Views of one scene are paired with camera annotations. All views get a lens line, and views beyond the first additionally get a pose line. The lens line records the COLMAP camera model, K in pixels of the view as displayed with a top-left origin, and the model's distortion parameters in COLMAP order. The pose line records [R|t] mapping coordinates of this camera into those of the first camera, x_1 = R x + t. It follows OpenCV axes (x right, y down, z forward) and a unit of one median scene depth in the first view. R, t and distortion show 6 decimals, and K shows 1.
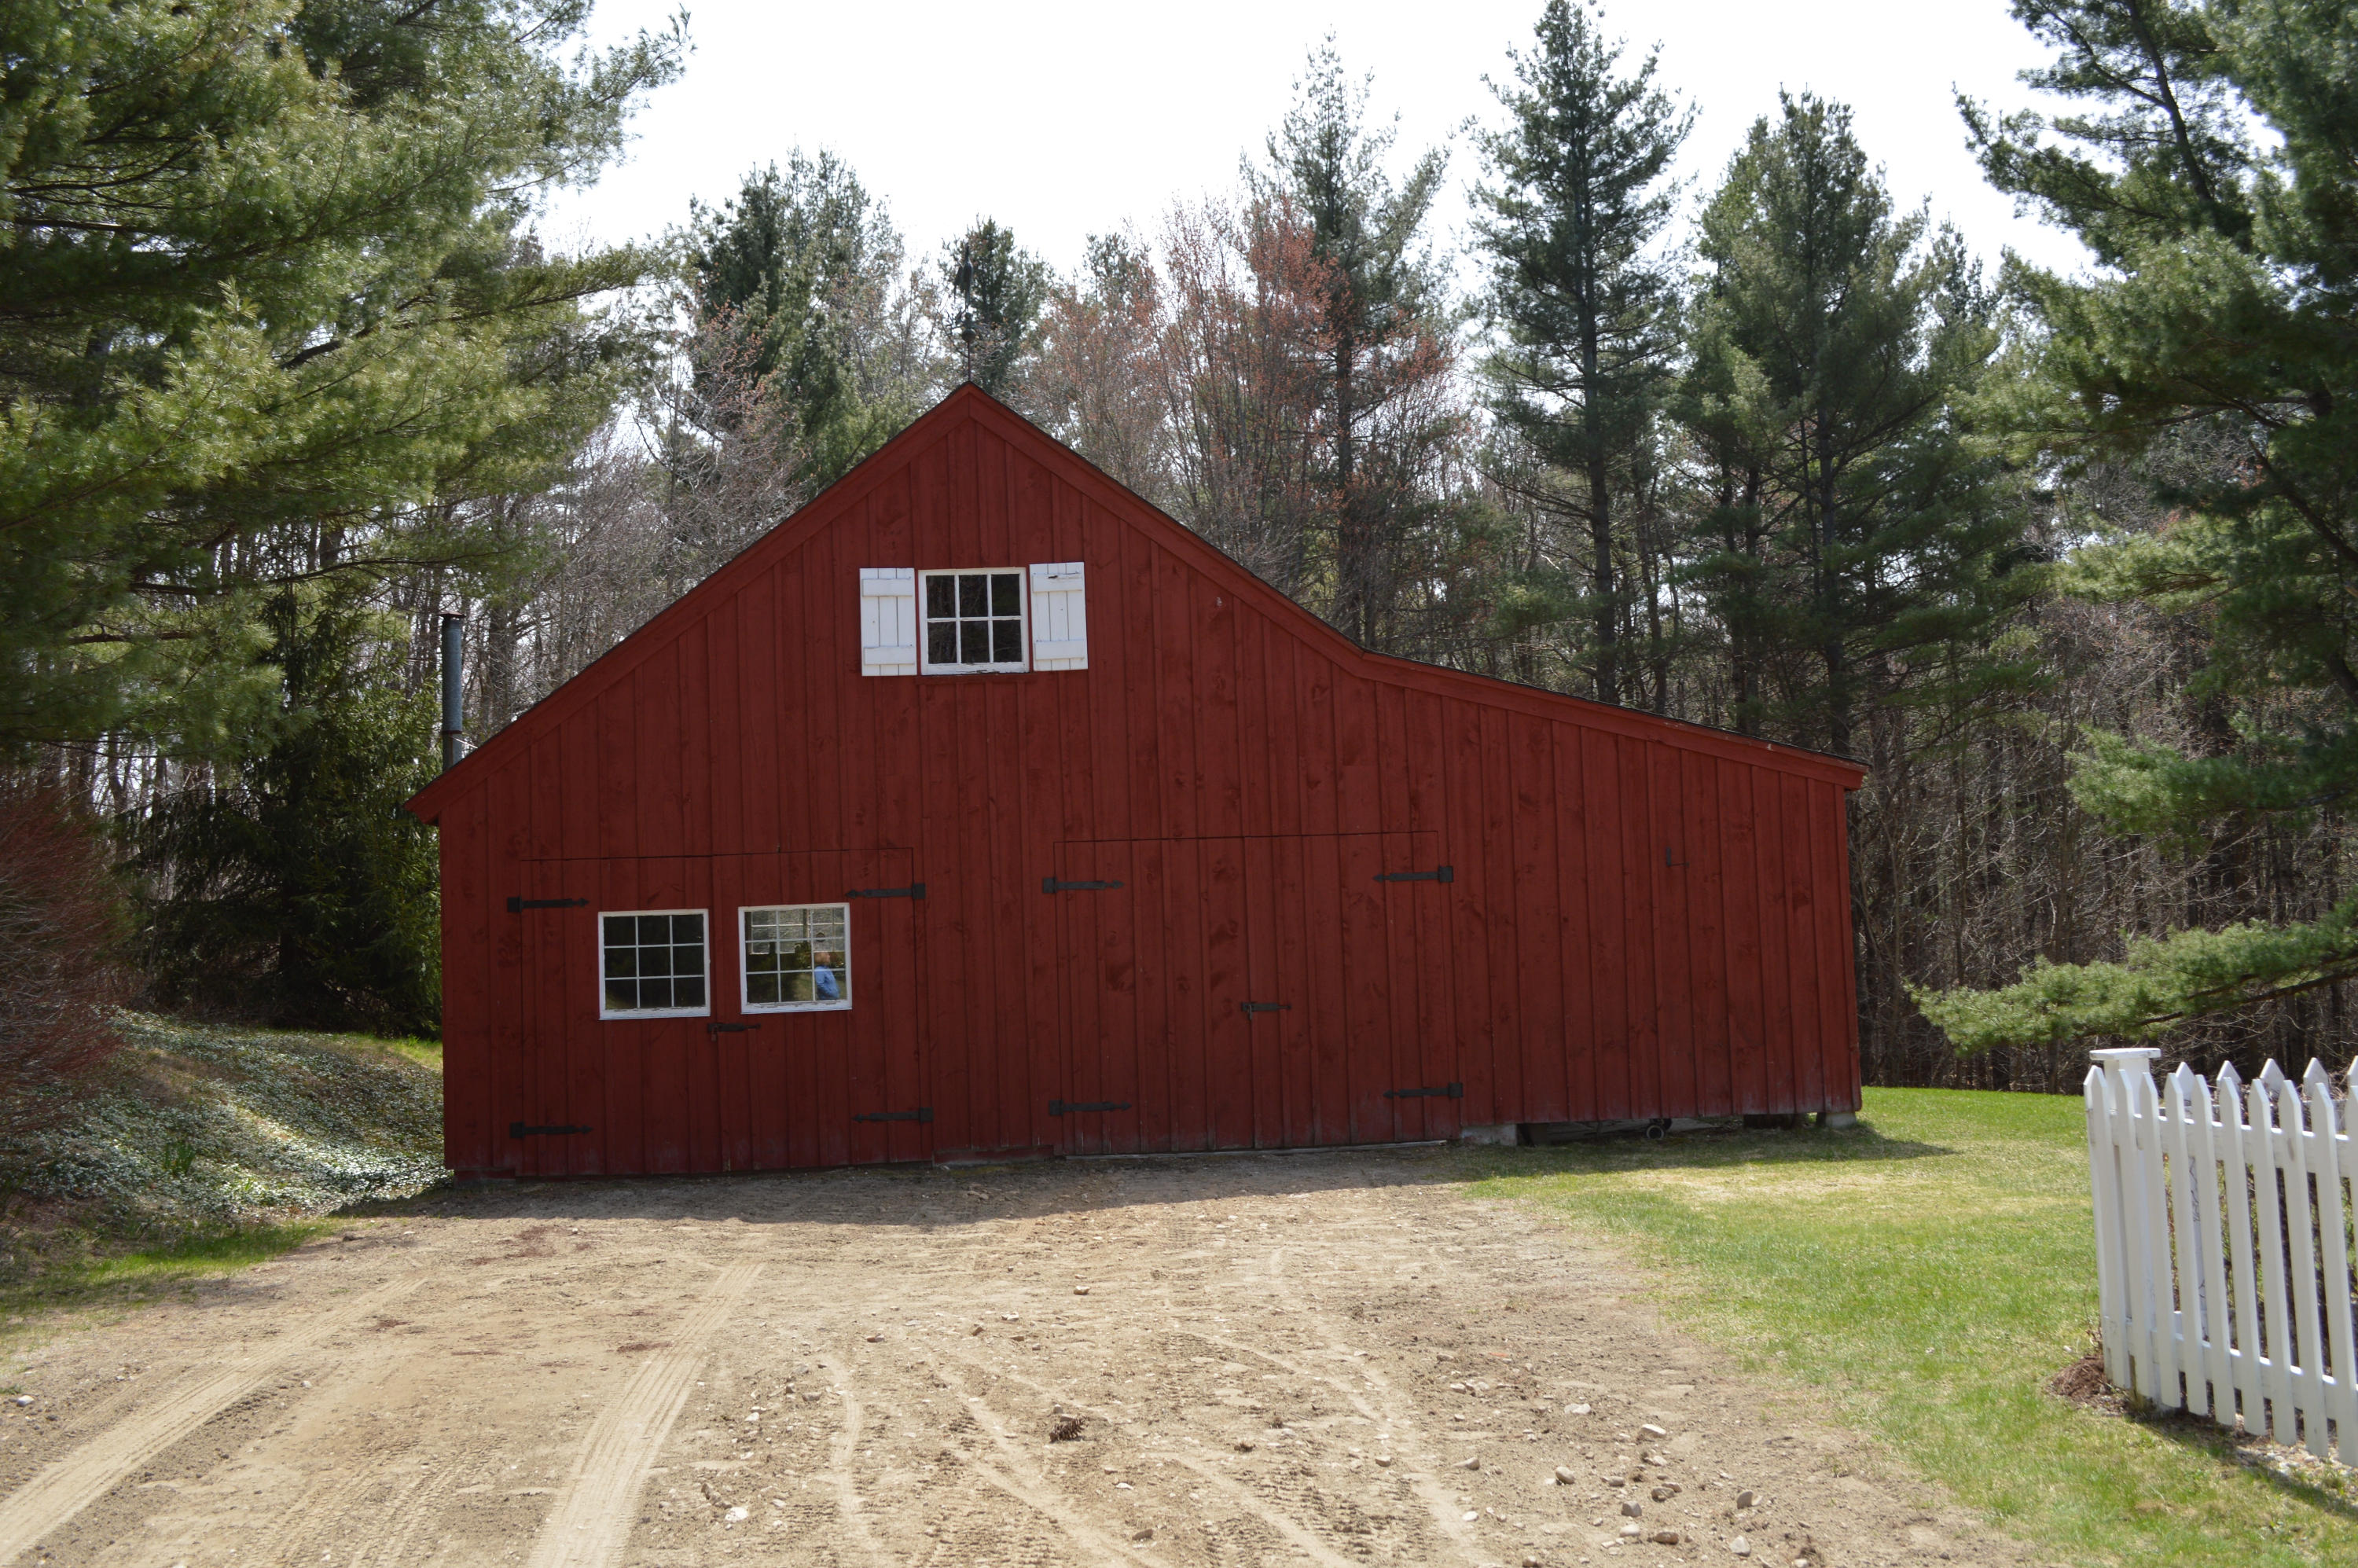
lens RADIAL K [[2109.1, 0, 1213.5], [0, 2109.1, 783.4], [0, 0, 1]] dist [-0.076618, 0.020295]
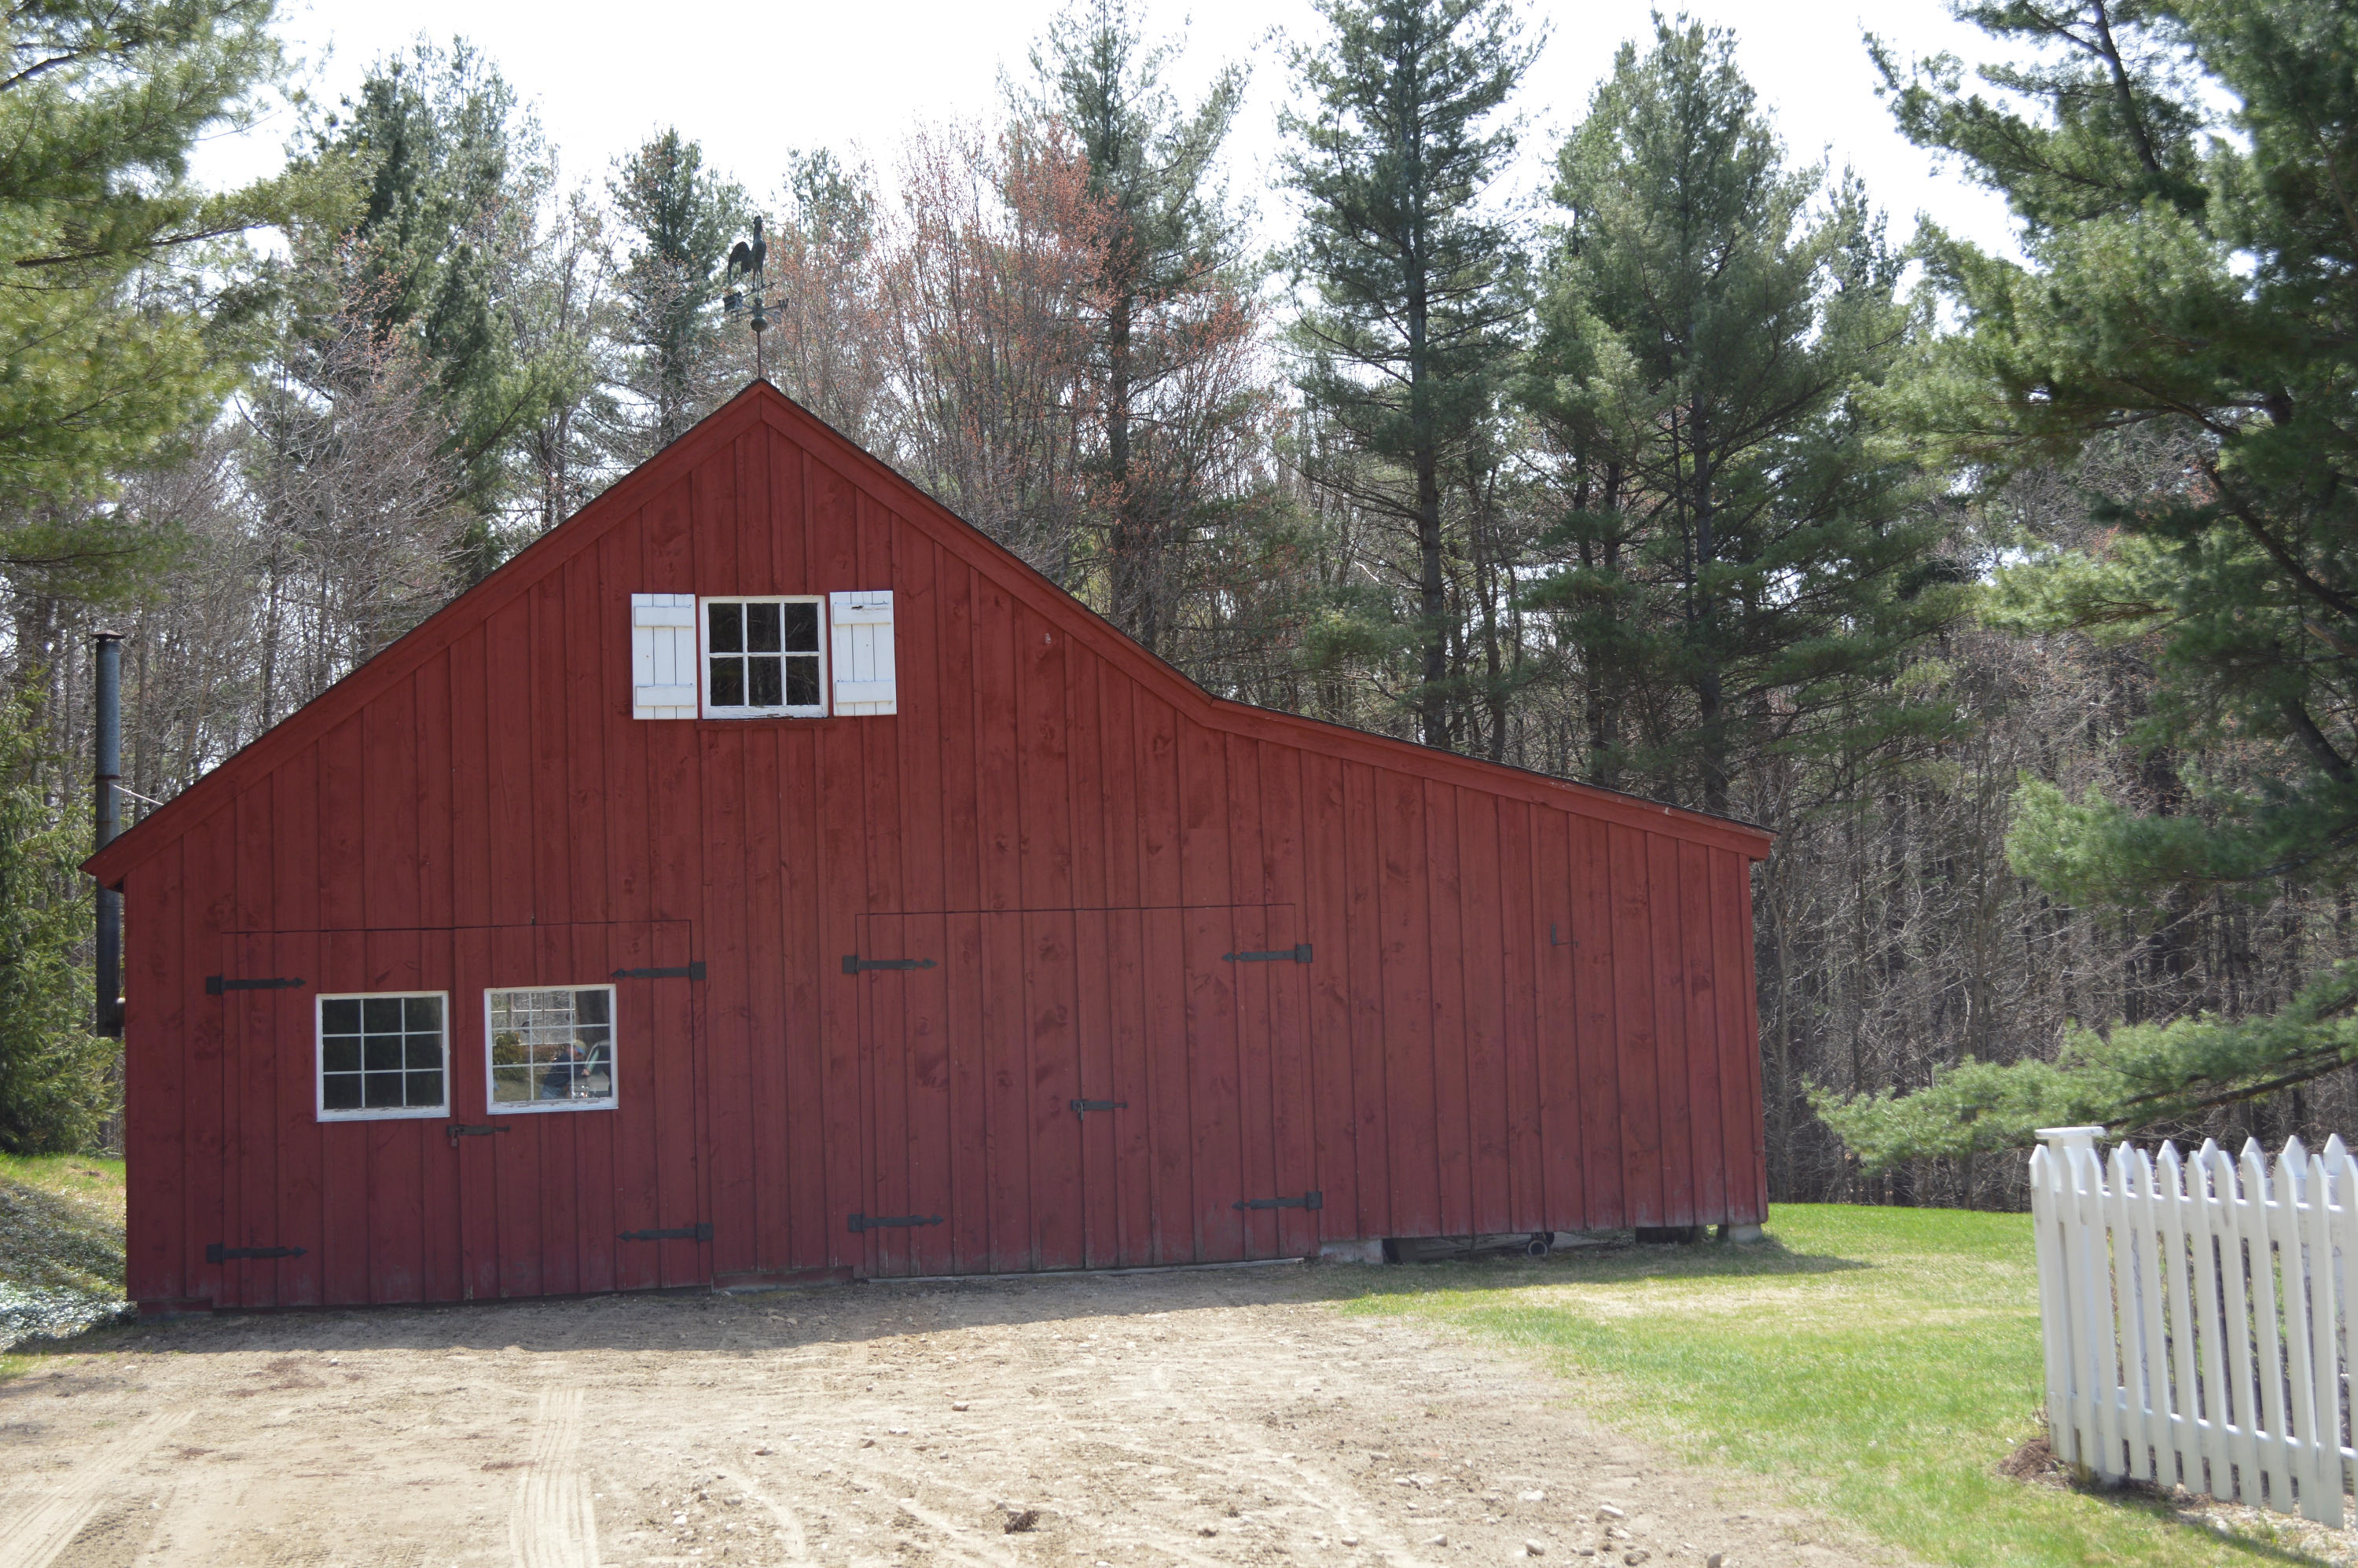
lens RADIAL K [[2714.4, 0, 1179.0], [0, 2714.4, 784.0], [0, 0, 1]] dist [-0.052674, -0.002899]
pose [[0.994819, 0.009836, 0.101183, -0.029475], [-0.007888, 0.999776, -0.019634, -0.002446], [-0.101354, 0.018734, 0.994674, -0.061644]]
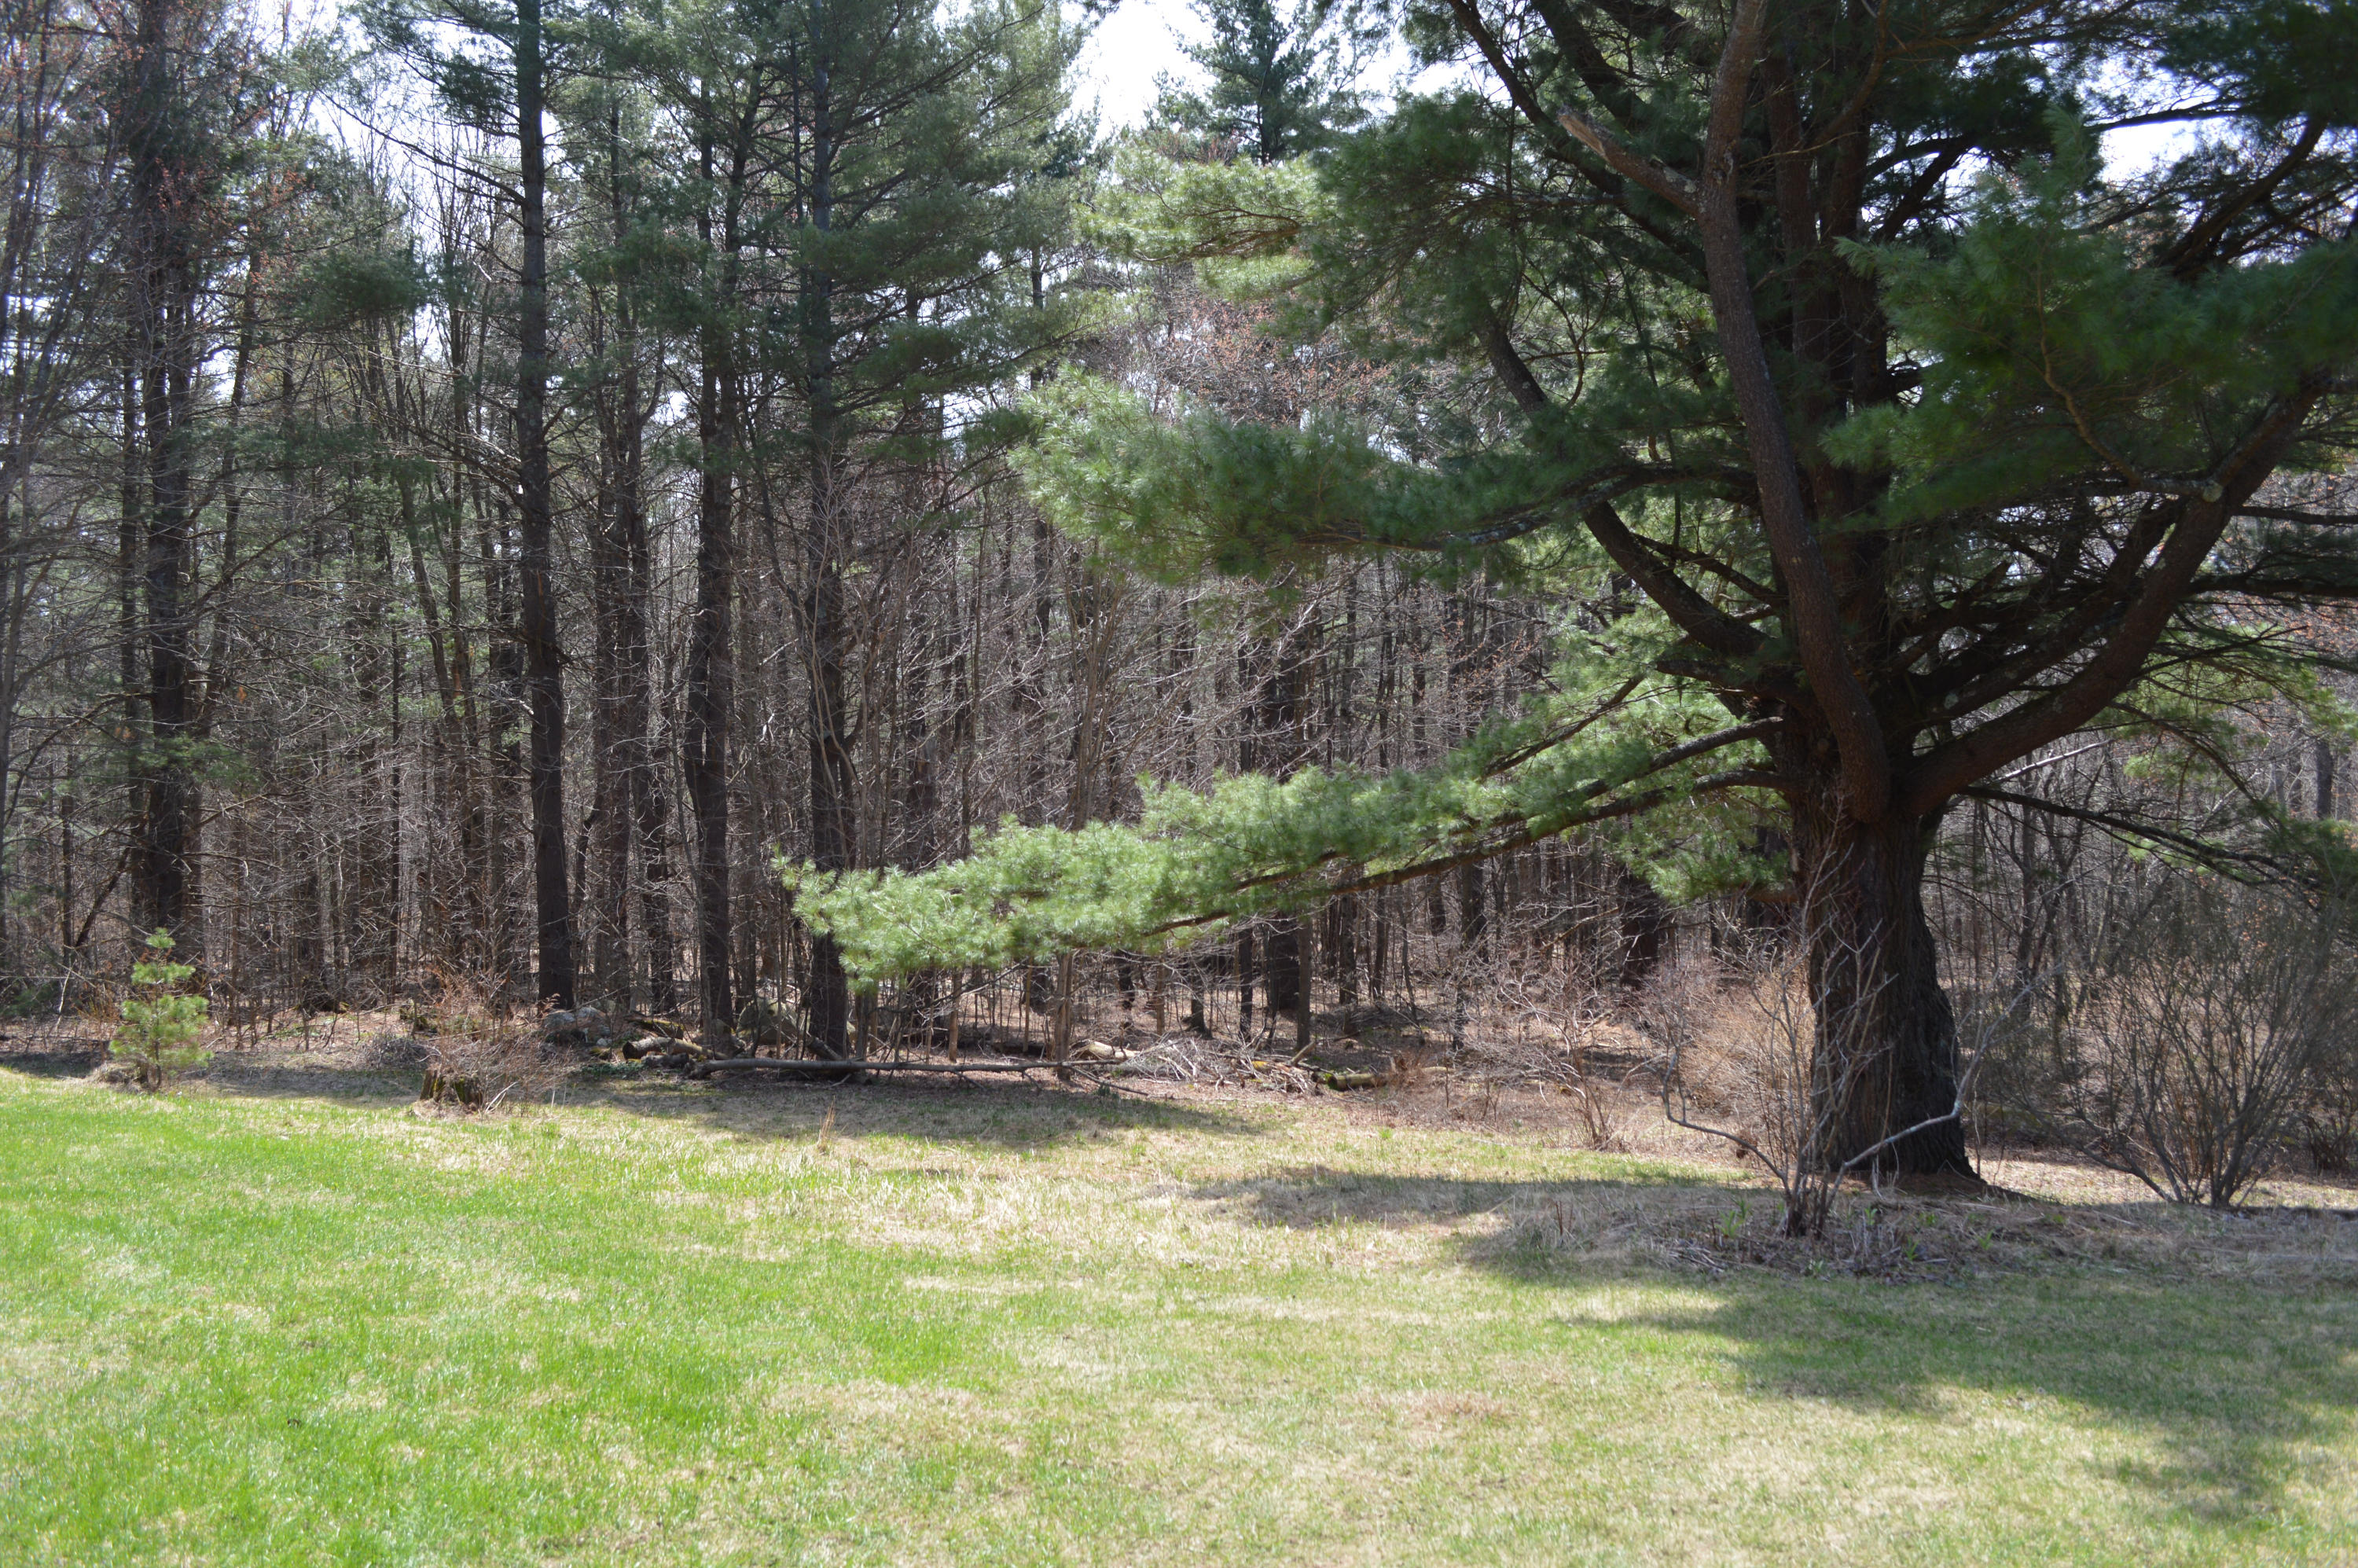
lens RADIAL K [[2062.3, 0, 1179.0], [0, 2062.3, 784.0], [0, 0, 1]] dist [-0.056786, 0.004009]
pose [[0.916571, 0.015974, 0.399552, 0.211451], [-0.047531, 0.996470, 0.069198, 0.032471], [-0.397036, -0.082416, 0.914095, 0.453982]]
